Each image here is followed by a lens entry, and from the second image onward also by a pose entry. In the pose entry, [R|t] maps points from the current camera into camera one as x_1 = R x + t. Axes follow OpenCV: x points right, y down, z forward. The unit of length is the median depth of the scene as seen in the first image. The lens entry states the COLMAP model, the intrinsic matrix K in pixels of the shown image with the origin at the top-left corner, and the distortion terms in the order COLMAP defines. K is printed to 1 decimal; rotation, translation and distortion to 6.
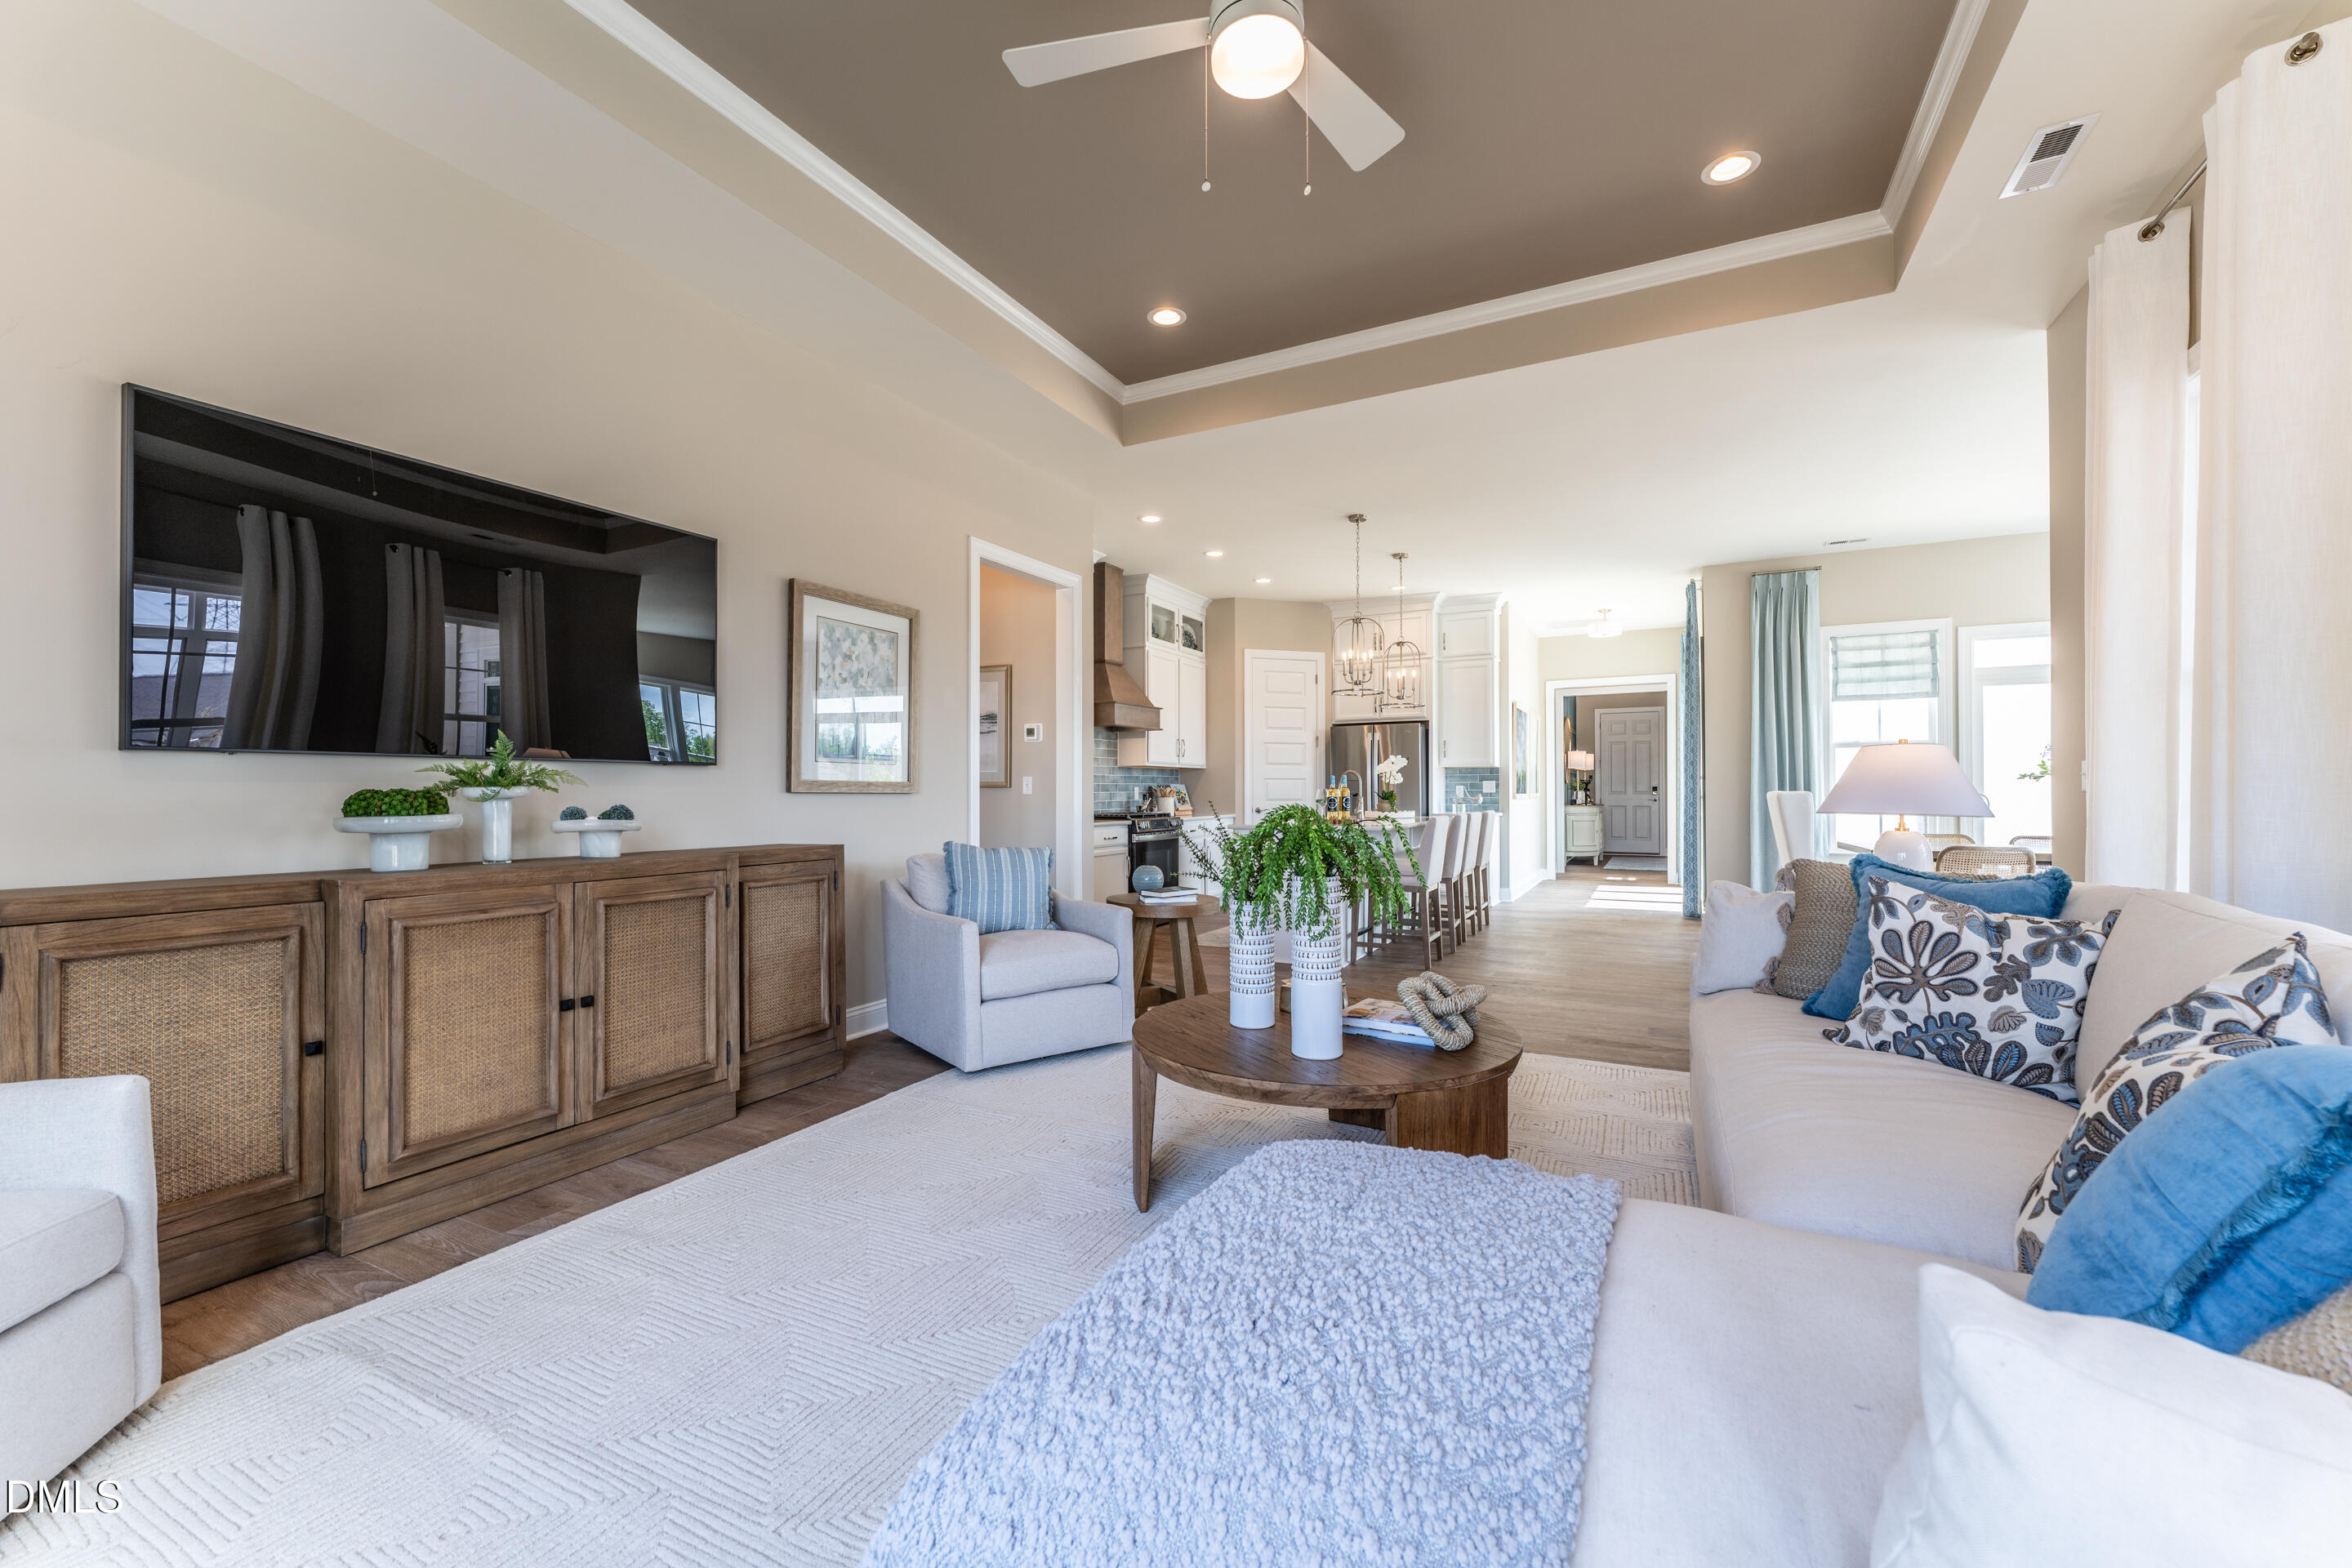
lens RADIAL K [[946.0, 0, 1171.9], [0, 946.0, 766.2], [0, 0, 1]] dist [-0.001293, -0.000091]
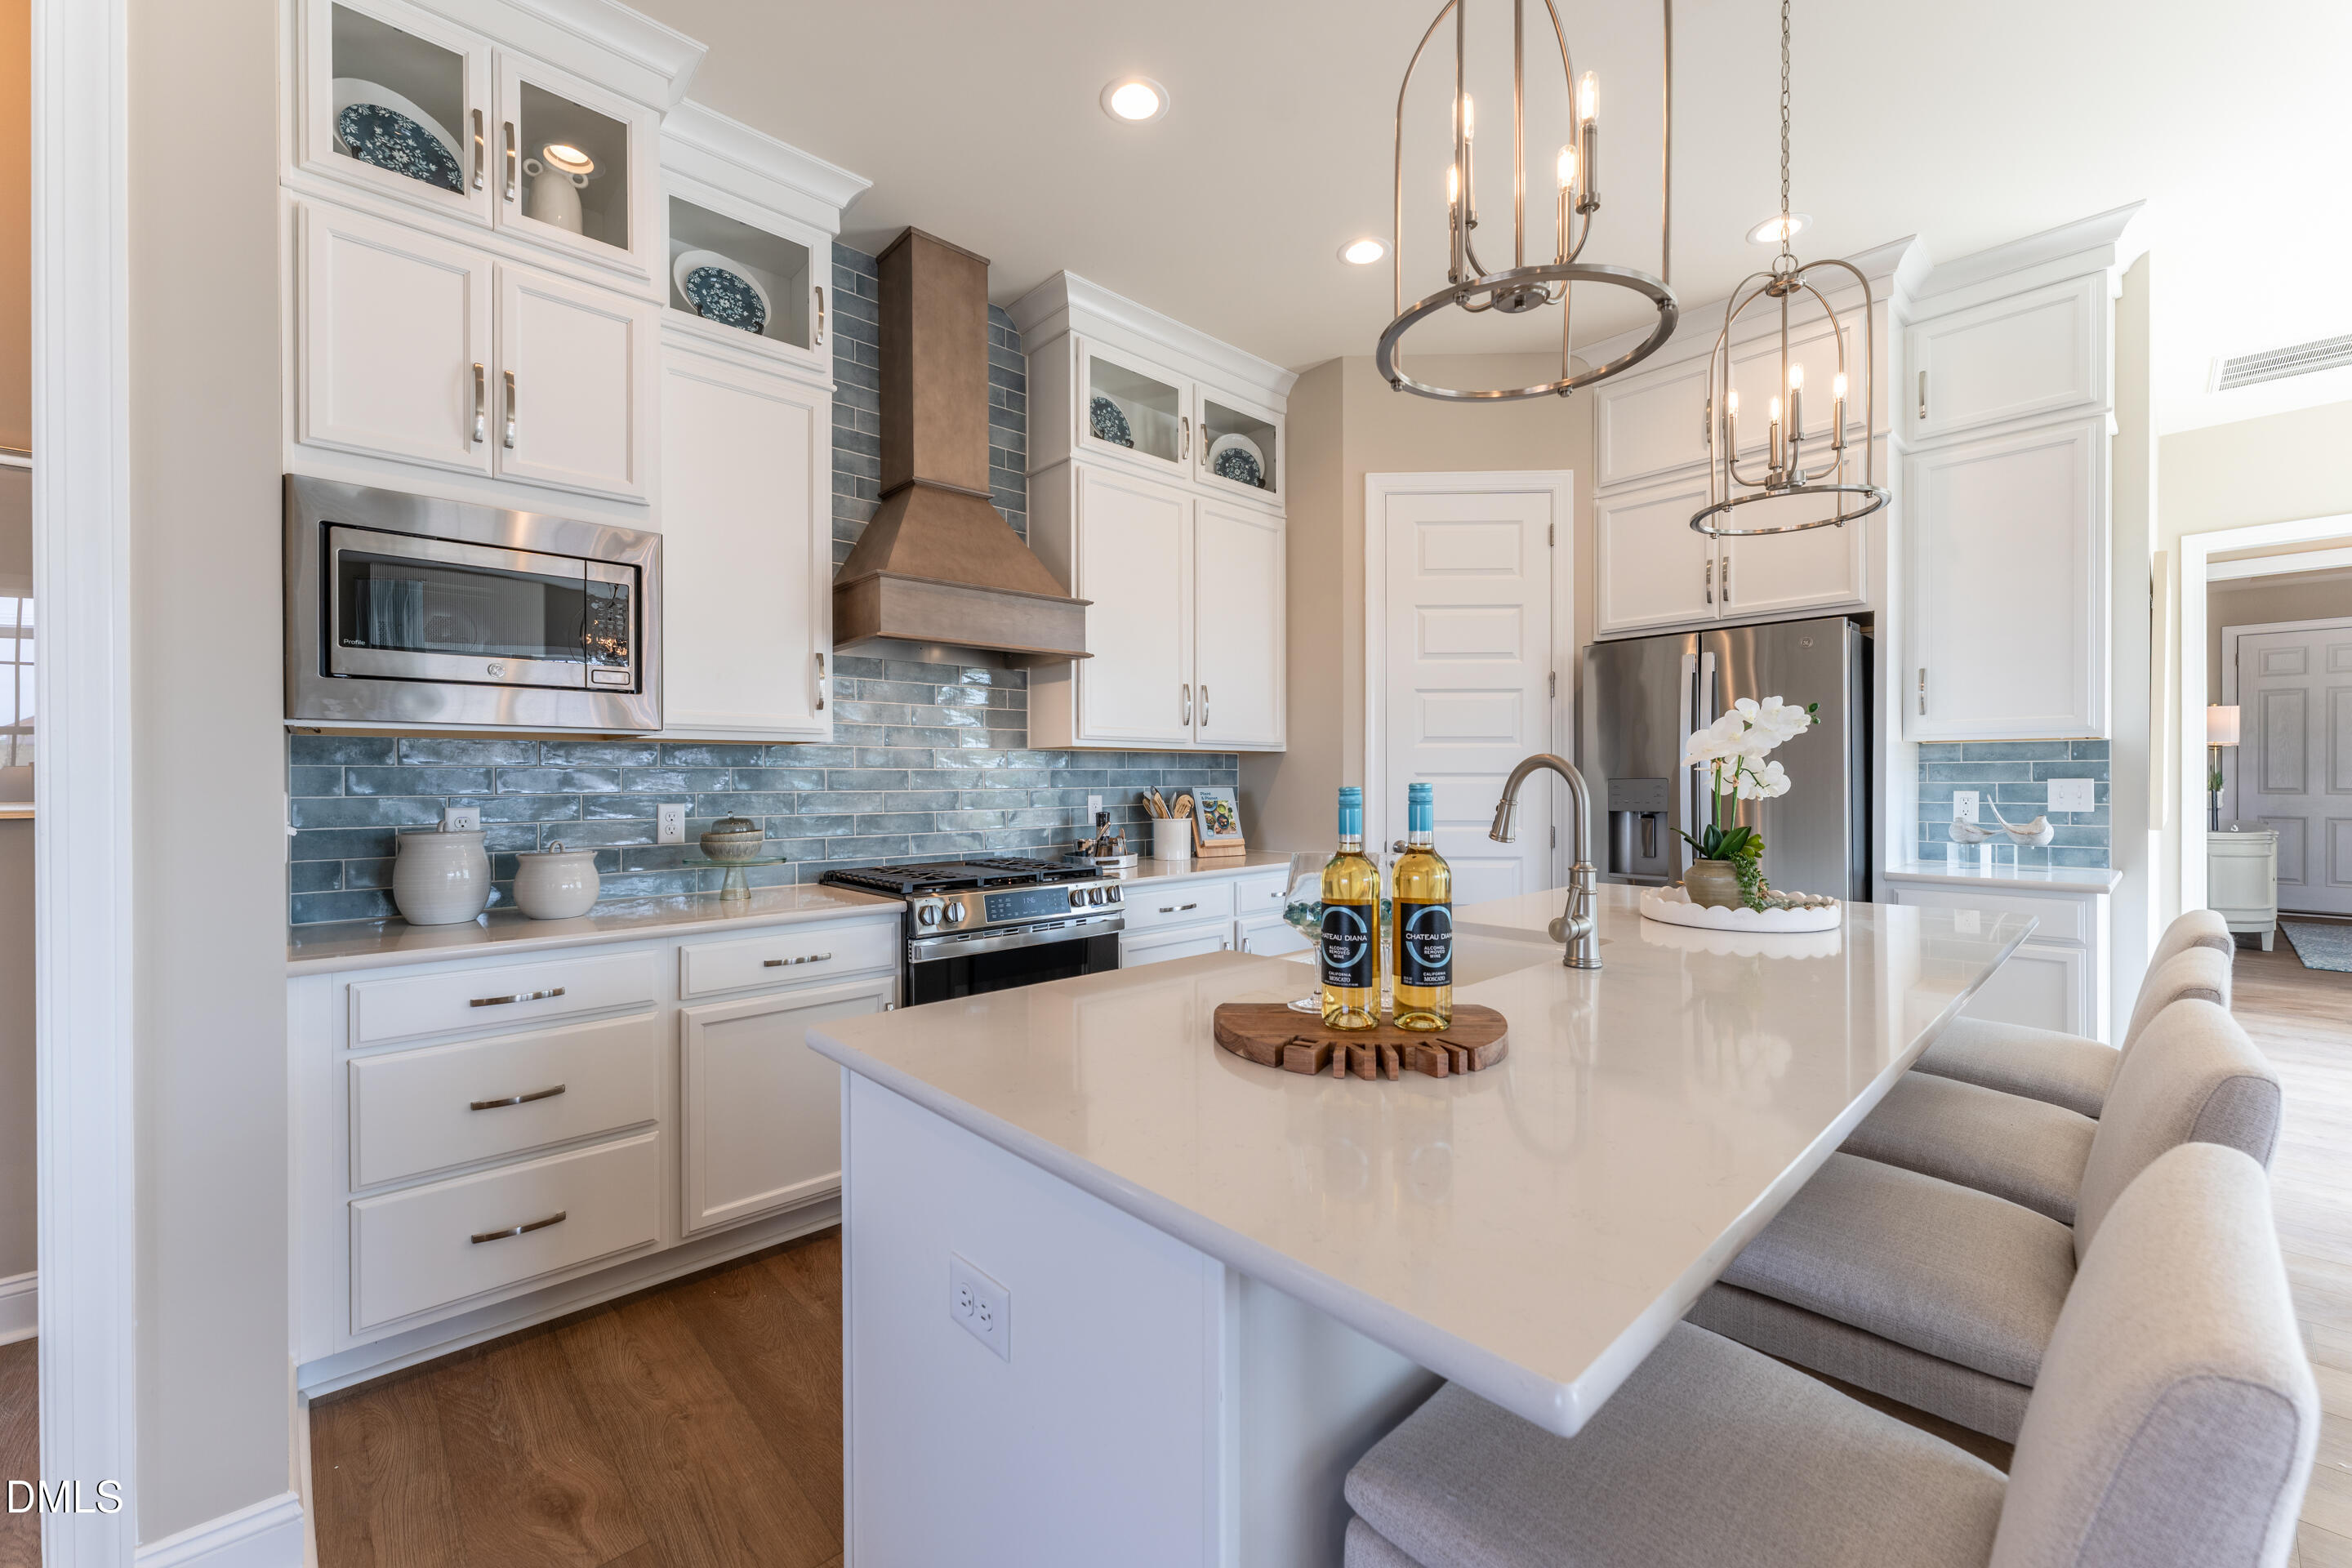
lens RADIAL K [[946.0, 0, 1171.9], [0, 946.0, 766.2], [0, 0, 1]] dist [-0.001293, -0.000091]
pose [[0.942870, -0.003947, -0.333139, 0.148947], [0.010123, 0.999808, 0.016807, 0.001374], [0.333008, -0.019219, 0.942728, 0.610631]]
